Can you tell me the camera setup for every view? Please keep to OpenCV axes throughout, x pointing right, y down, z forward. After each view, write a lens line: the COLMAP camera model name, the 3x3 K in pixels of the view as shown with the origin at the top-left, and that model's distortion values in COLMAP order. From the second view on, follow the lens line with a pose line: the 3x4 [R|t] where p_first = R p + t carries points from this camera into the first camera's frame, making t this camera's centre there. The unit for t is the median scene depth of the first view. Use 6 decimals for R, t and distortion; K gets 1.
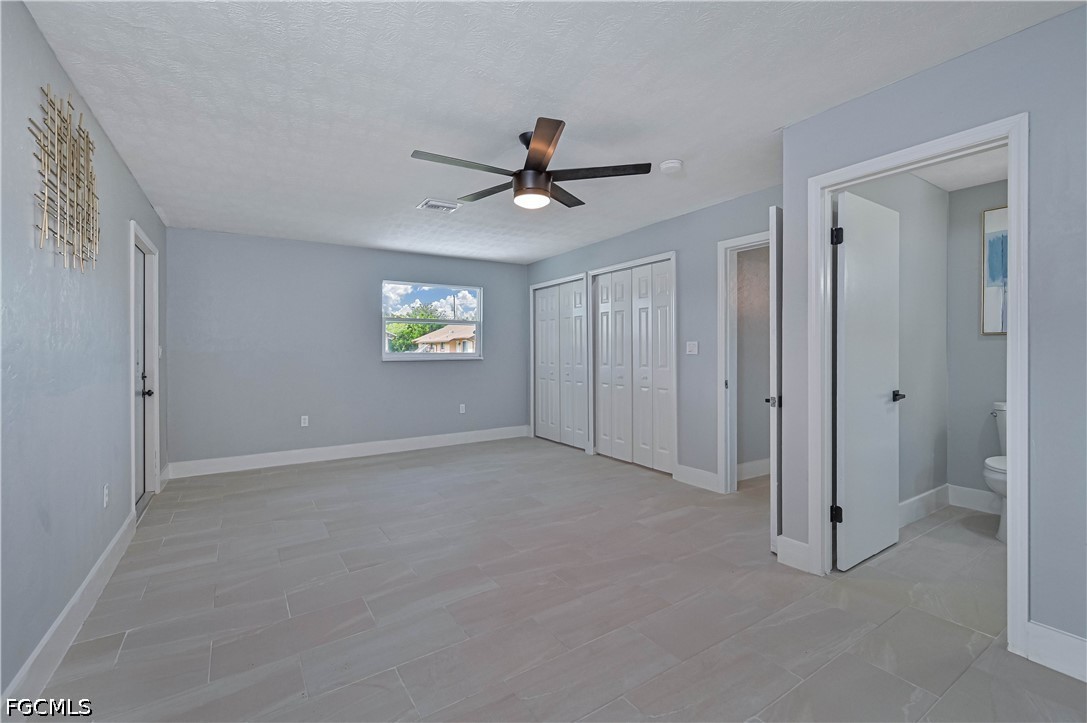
lens RADIAL K [[473.4, 0, 544.0], [0, 473.4, 351.5], [0, 0, 1]] dist [0.004066, 0.000320]
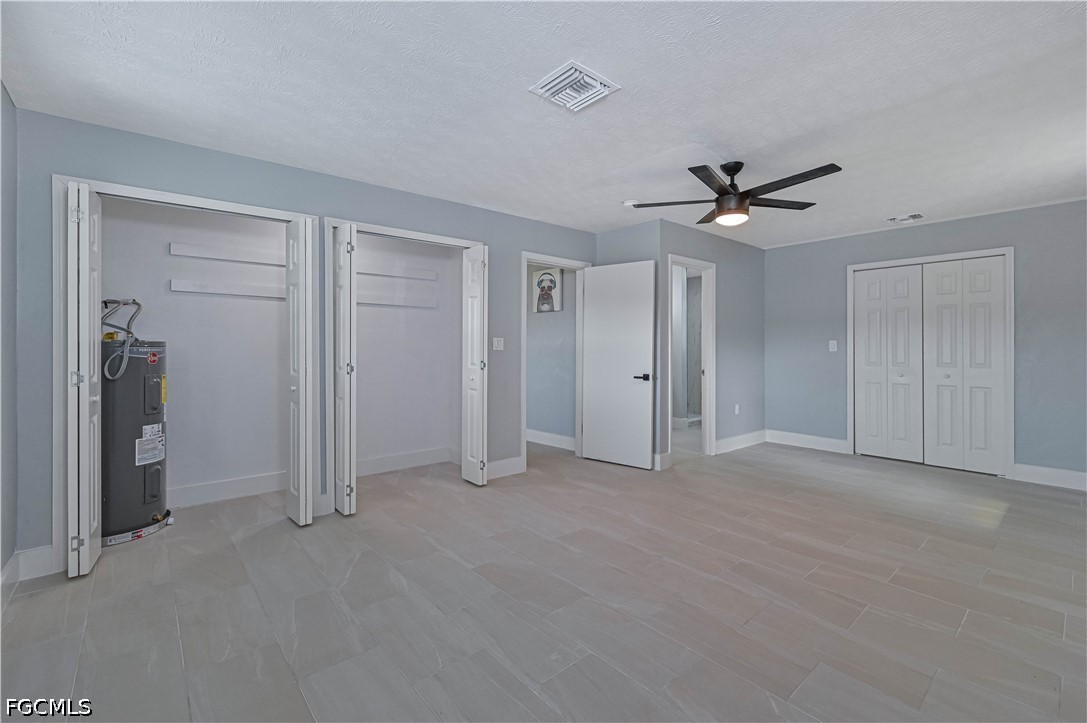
lens RADIAL K [[473.4, 0, 549.5], [0, 473.4, 352.8], [0, 0, 1]] dist [0.004066, 0.000320]
pose [[-0.136400, -0.010602, 0.990597, -0.892243], [0.004776, 0.999924, 0.011360, 0.000320], [-0.990642, 0.006281, -0.136339, 1.278315]]
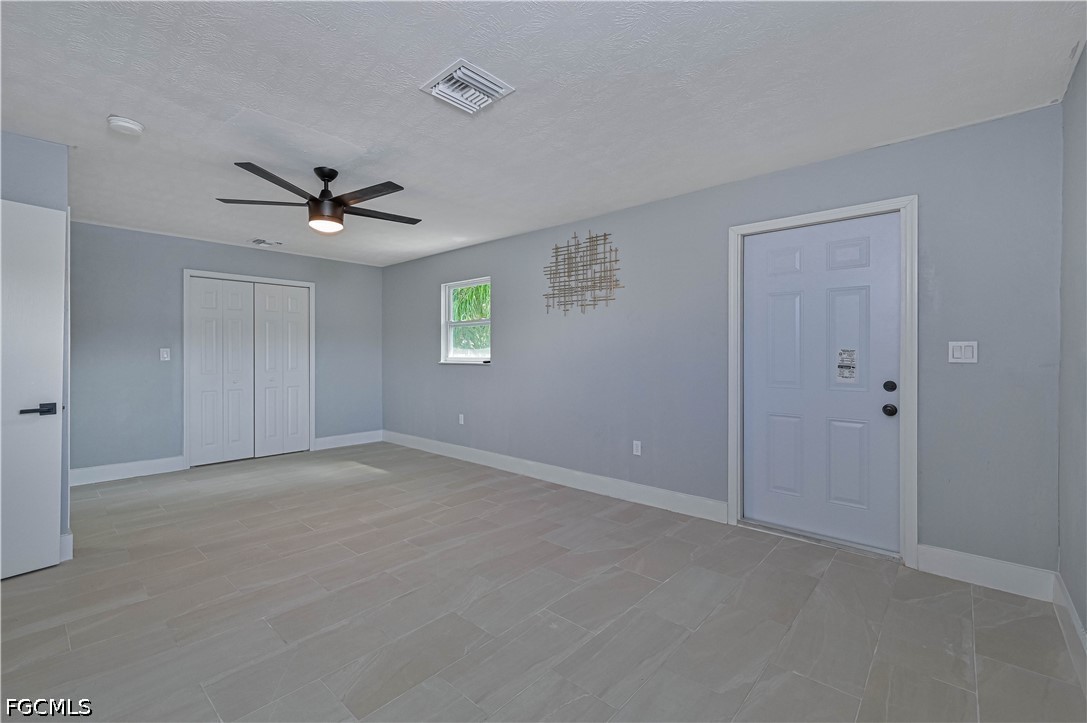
lens RADIAL K [[473.4, 0, 546.3], [0, 473.4, 359.5], [0, 0, 1]] dist [0.004066, 0.000320]
pose [[-0.963776, 0.008946, -0.266564, -0.185502], [0.004650, 0.999849, 0.016743, -0.004148], [0.266674, 0.014897, -0.963672, 1.790428]]
